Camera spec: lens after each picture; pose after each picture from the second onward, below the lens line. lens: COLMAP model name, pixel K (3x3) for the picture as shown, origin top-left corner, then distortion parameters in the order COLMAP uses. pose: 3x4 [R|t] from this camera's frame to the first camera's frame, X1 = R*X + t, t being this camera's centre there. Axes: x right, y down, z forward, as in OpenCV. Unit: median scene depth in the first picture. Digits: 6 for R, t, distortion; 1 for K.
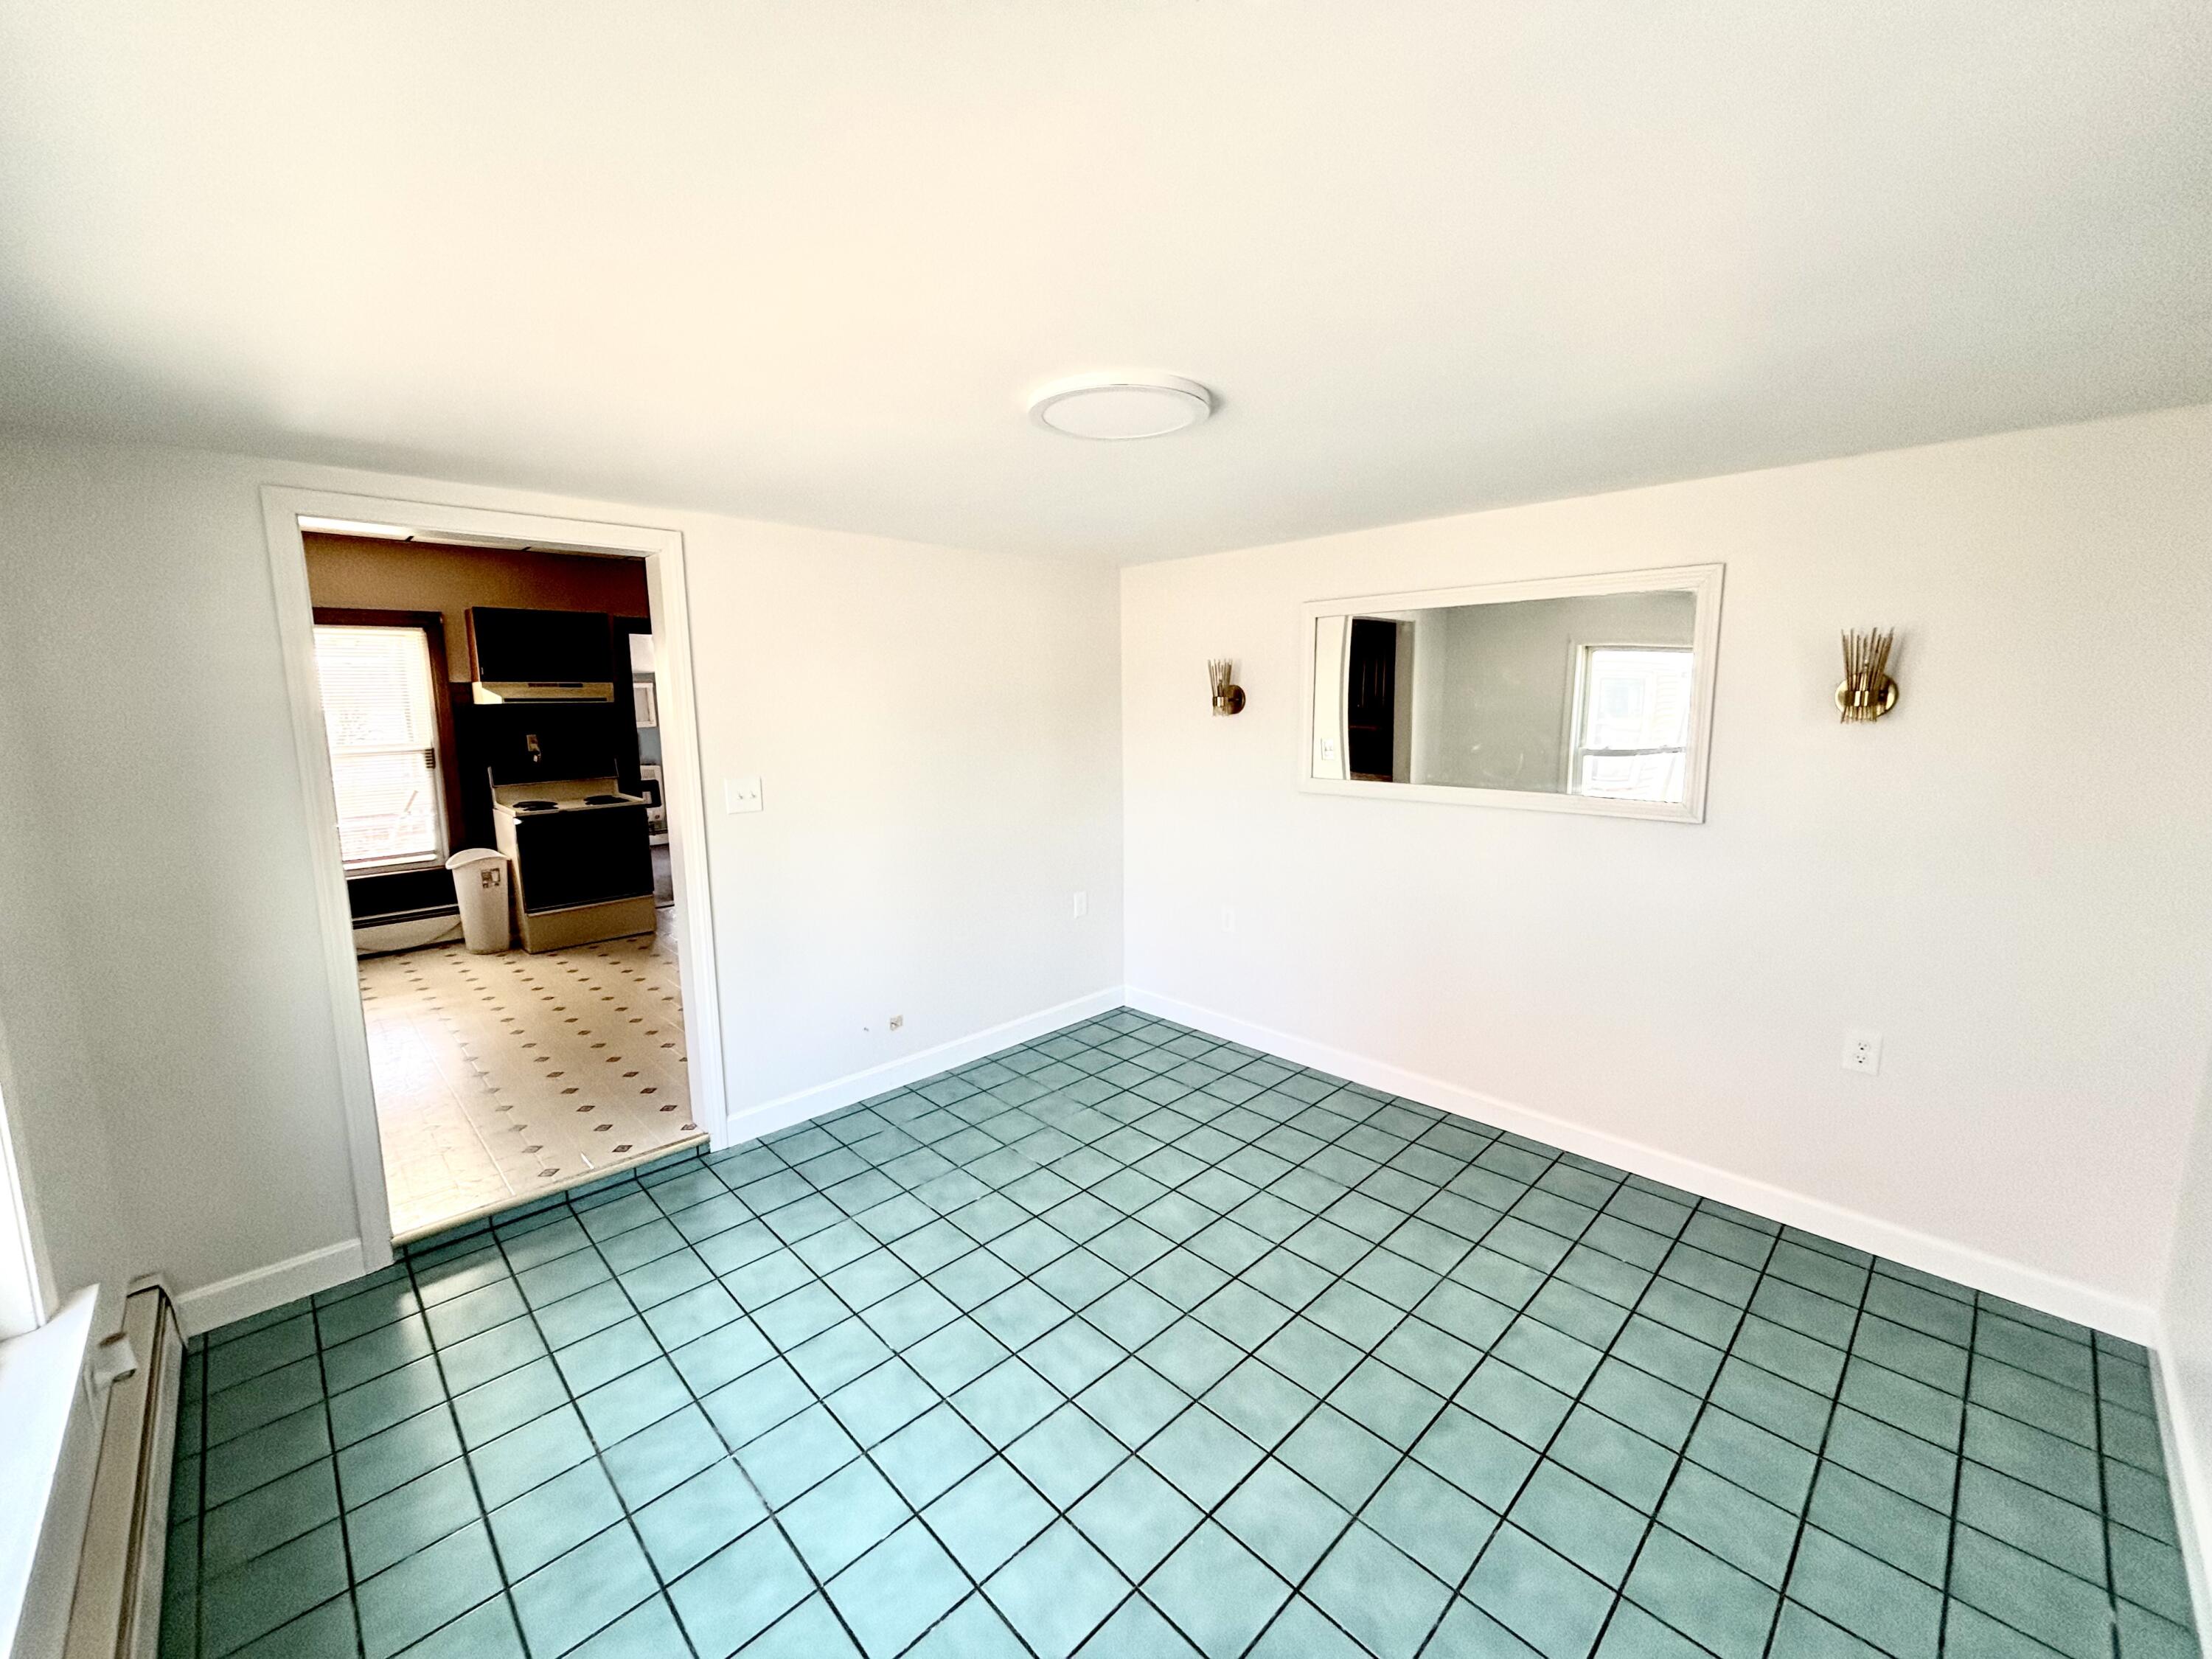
lens RADIAL K [[894.1, 0, 1106.0], [0, 894.1, 829.5], [0, 0, 1]] dist [0.007229, 0.000290]
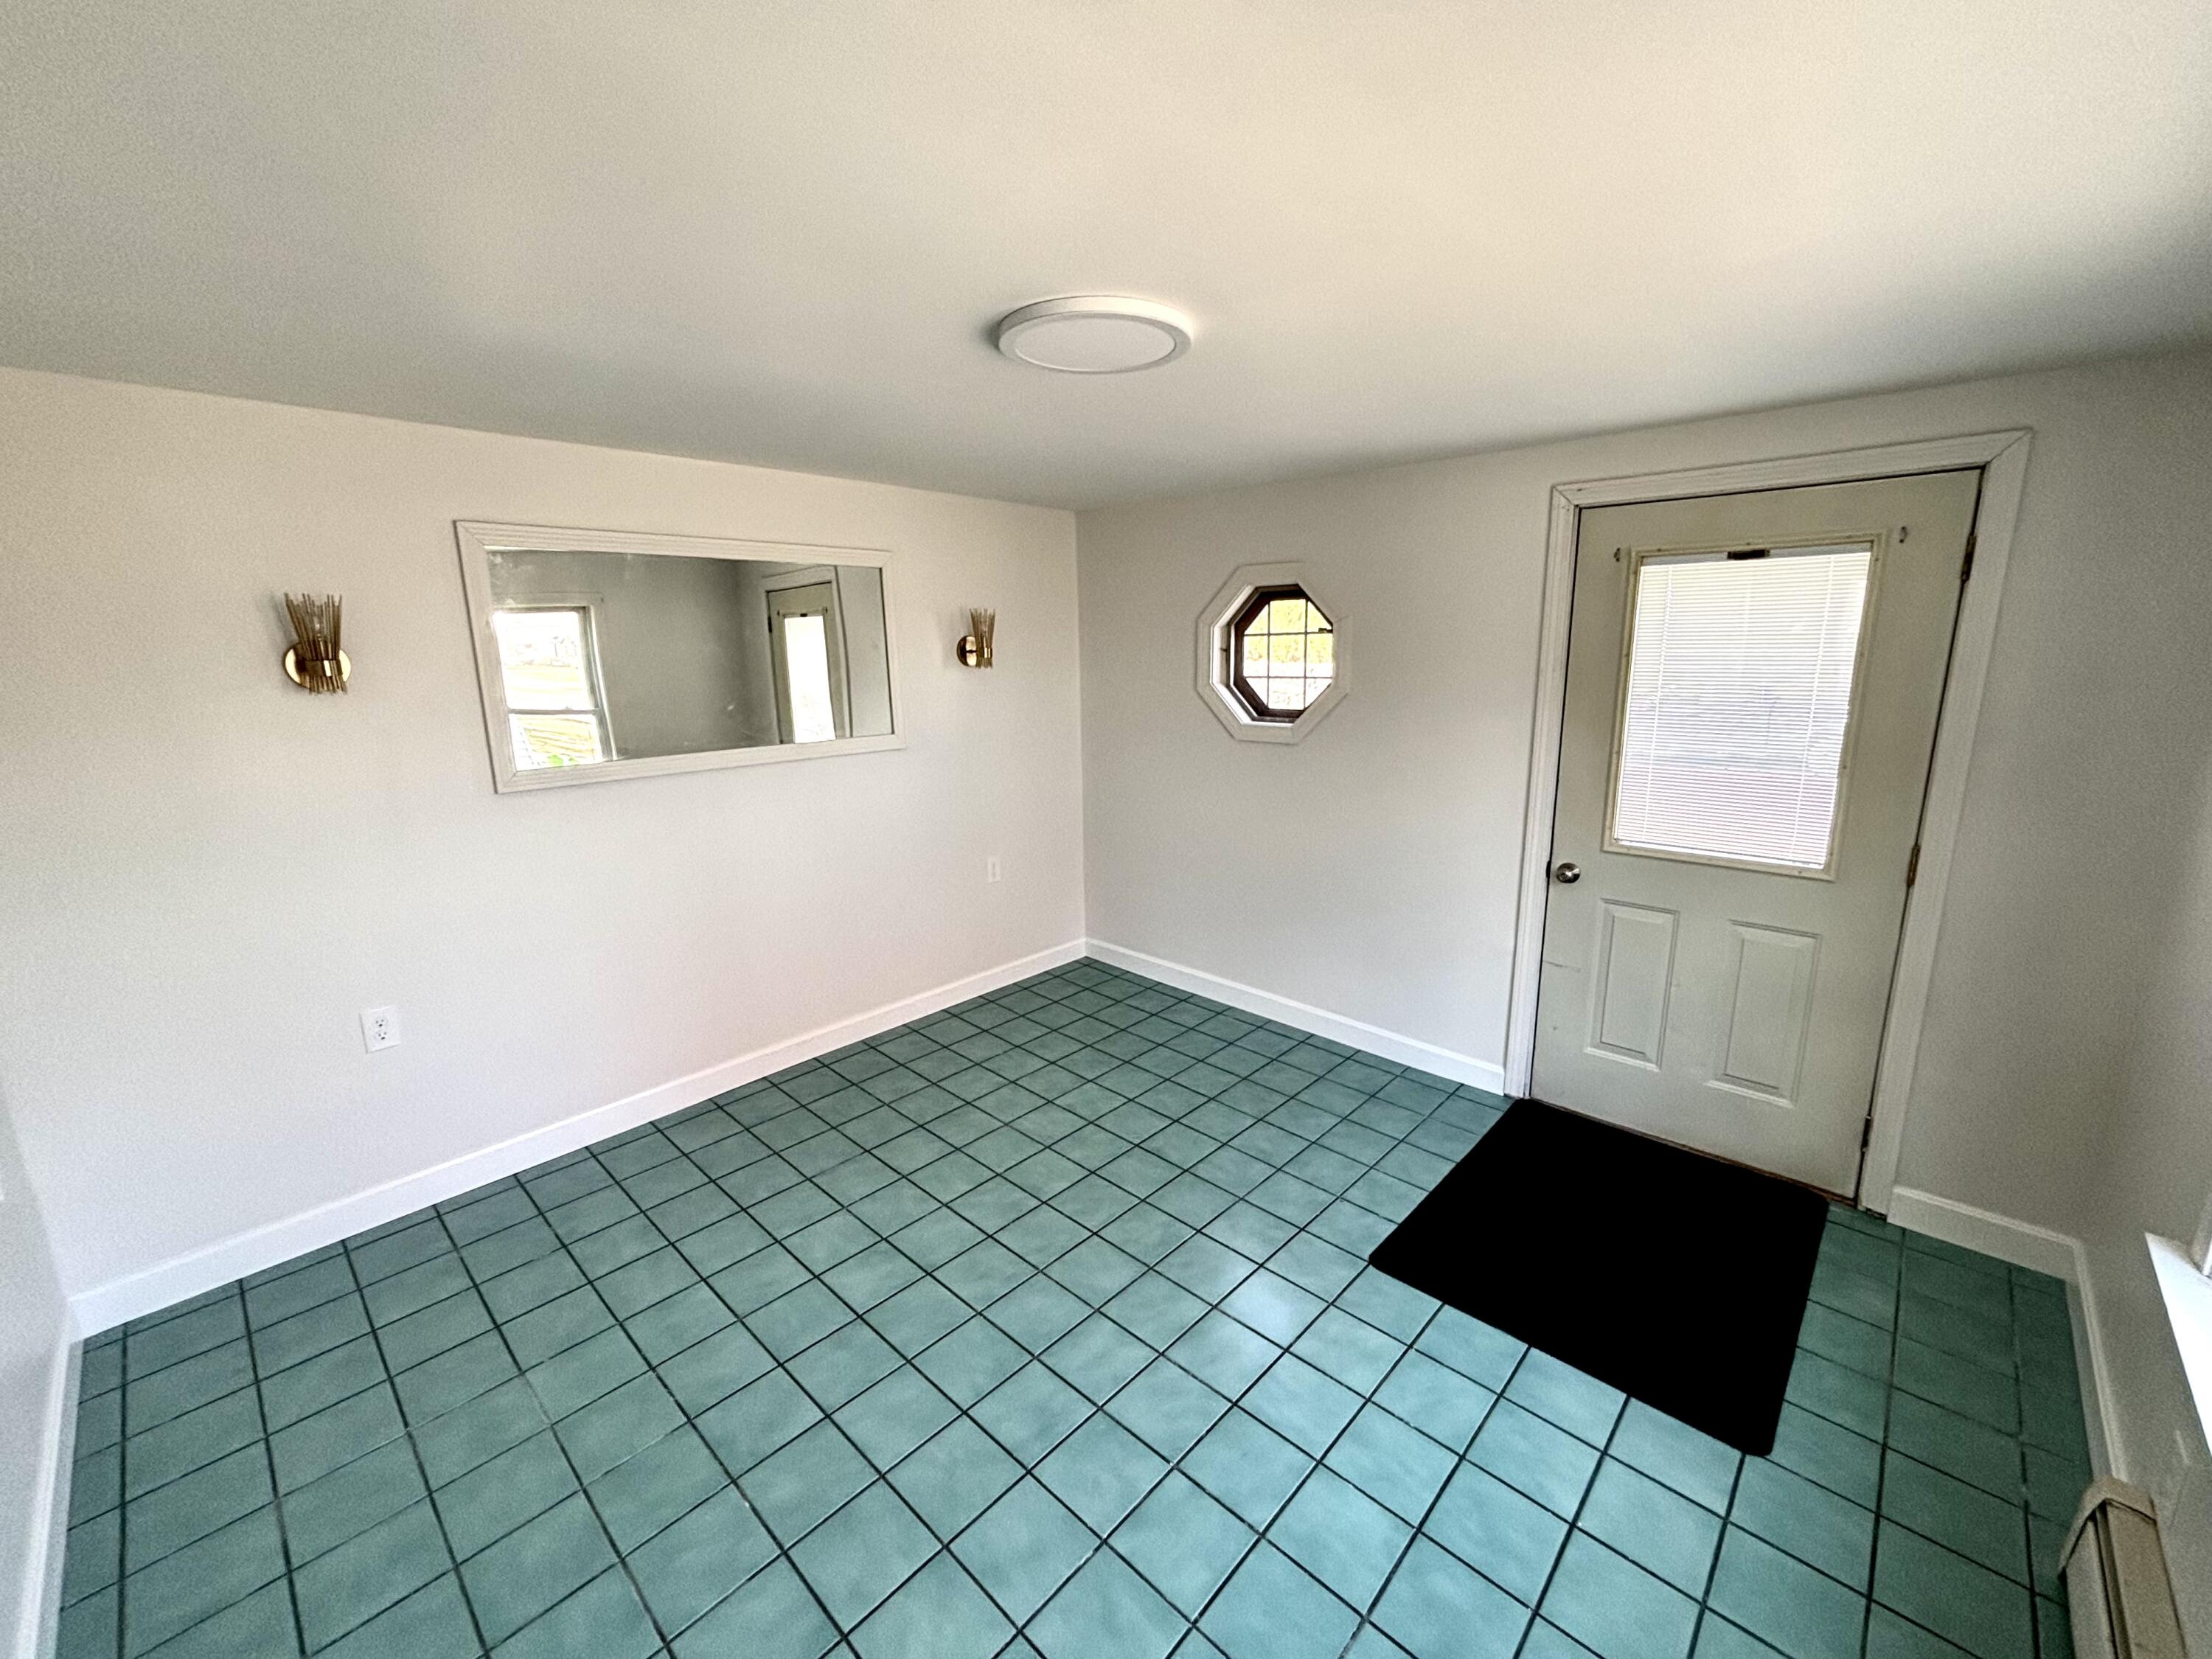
lens RADIAL K [[894.5, 0, 1106.4], [0, 894.5, 825.0], [0, 0, 1]] dist [0.002654, 0.000178]
pose [[-0.041393, -0.191504, 0.980619, -0.672700], [0.169513, 0.965885, 0.195783, -0.101444], [-0.984658, 0.174331, -0.007518, 0.722069]]
